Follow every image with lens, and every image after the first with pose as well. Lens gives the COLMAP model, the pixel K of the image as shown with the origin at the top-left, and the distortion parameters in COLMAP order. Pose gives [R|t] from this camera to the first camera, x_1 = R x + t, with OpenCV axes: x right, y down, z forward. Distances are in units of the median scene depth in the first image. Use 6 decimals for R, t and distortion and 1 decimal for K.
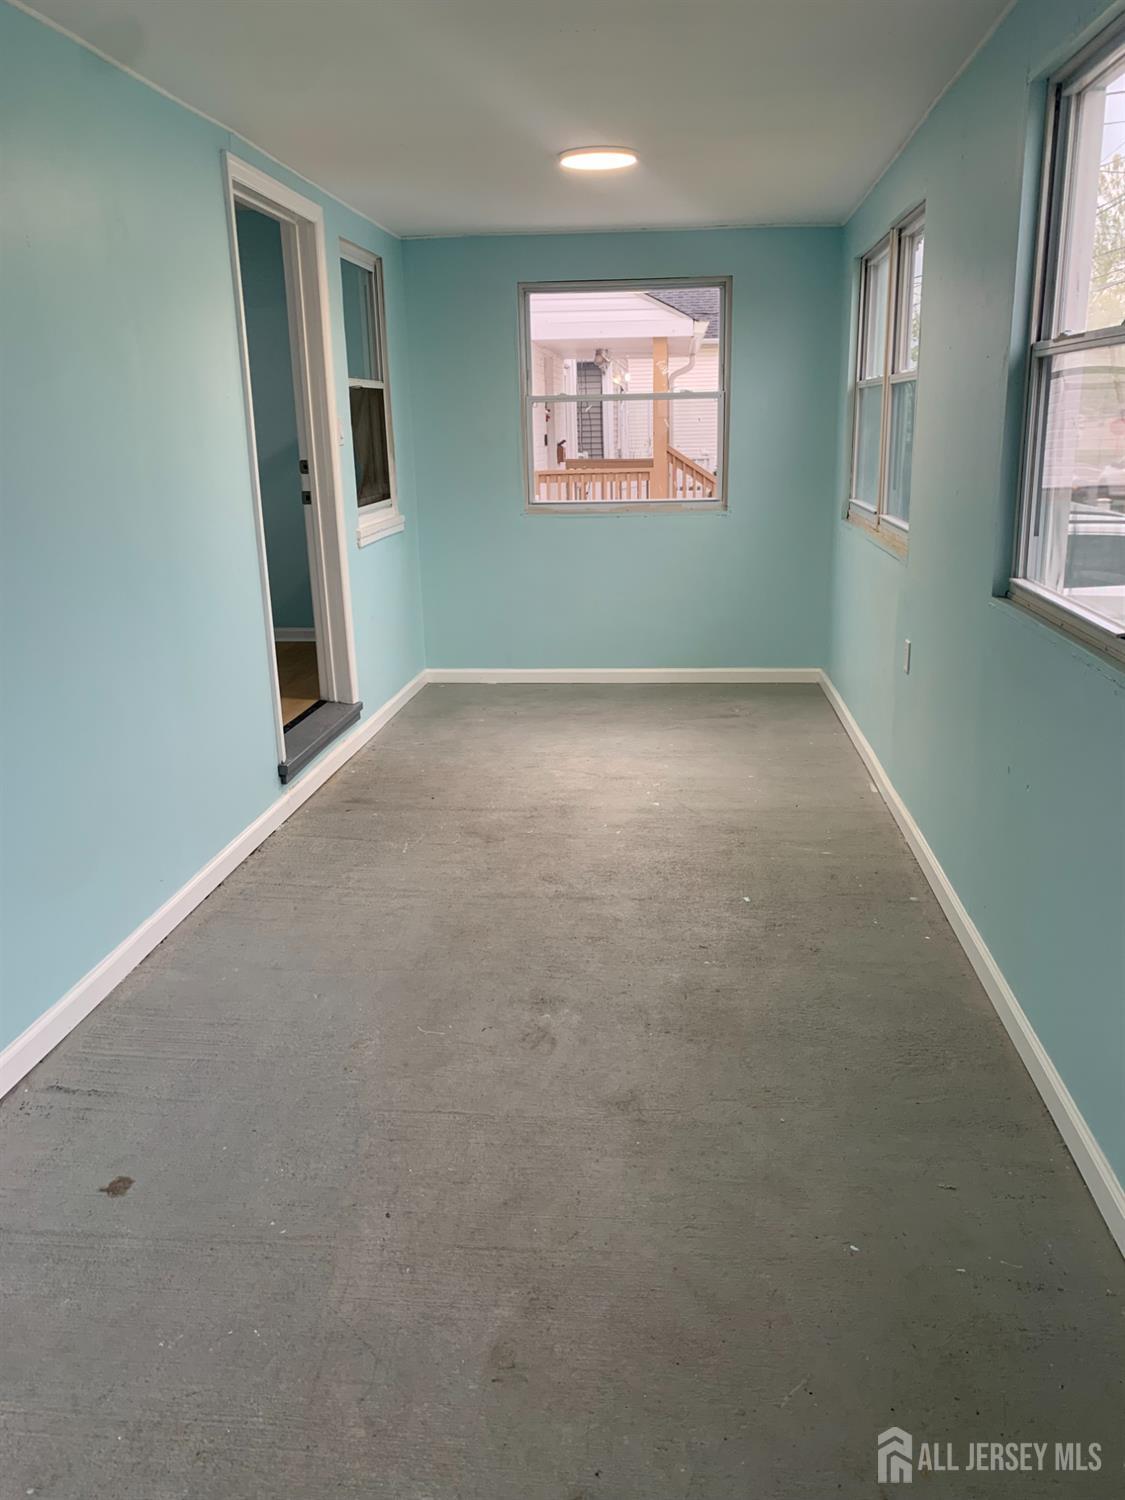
lens RADIAL K [[1144.6, 0, 562.5], [0, 1144.6, 750.0], [0, 0, 1]] dist [0.015646, -0.012066]
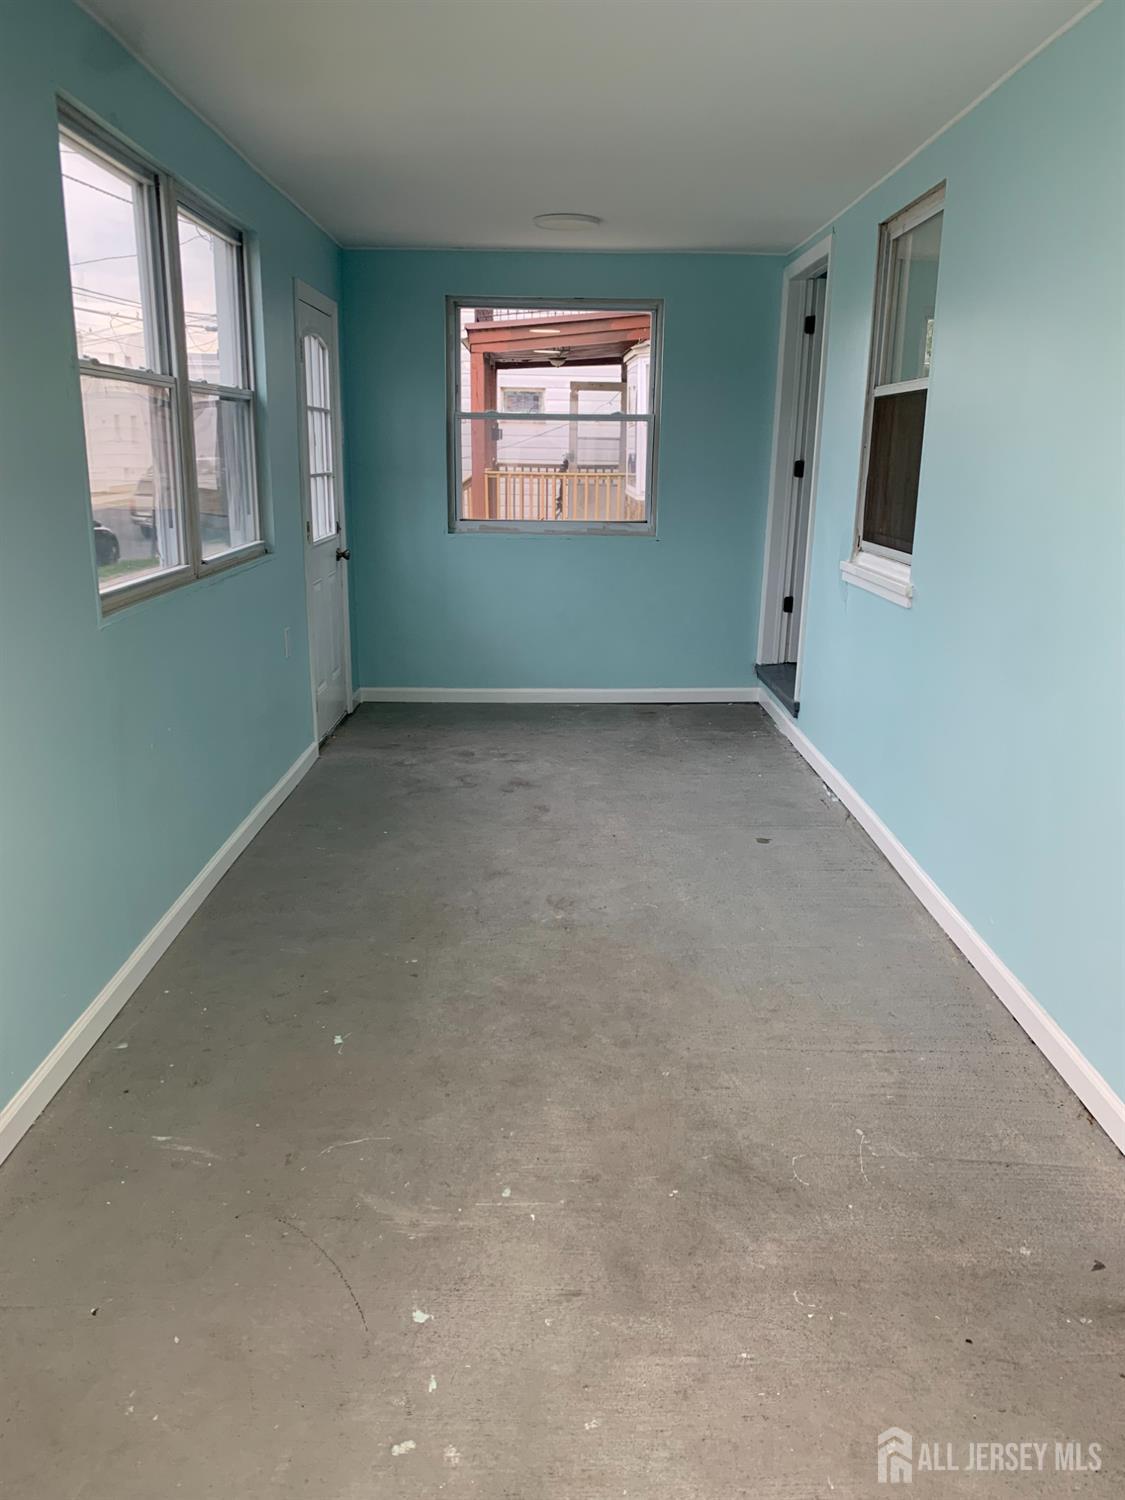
lens RADIAL K [[1144.6, 0, 562.5], [0, 1144.6, 750.0], [0, 0, 1]] dist [0.015646, -0.012066]
pose [[-0.993905, 0.033024, -0.105174, 0.105388], [-0.025417, 0.859717, 0.510138, -0.546836], [0.107267, 0.509702, -0.853638, 1.949587]]
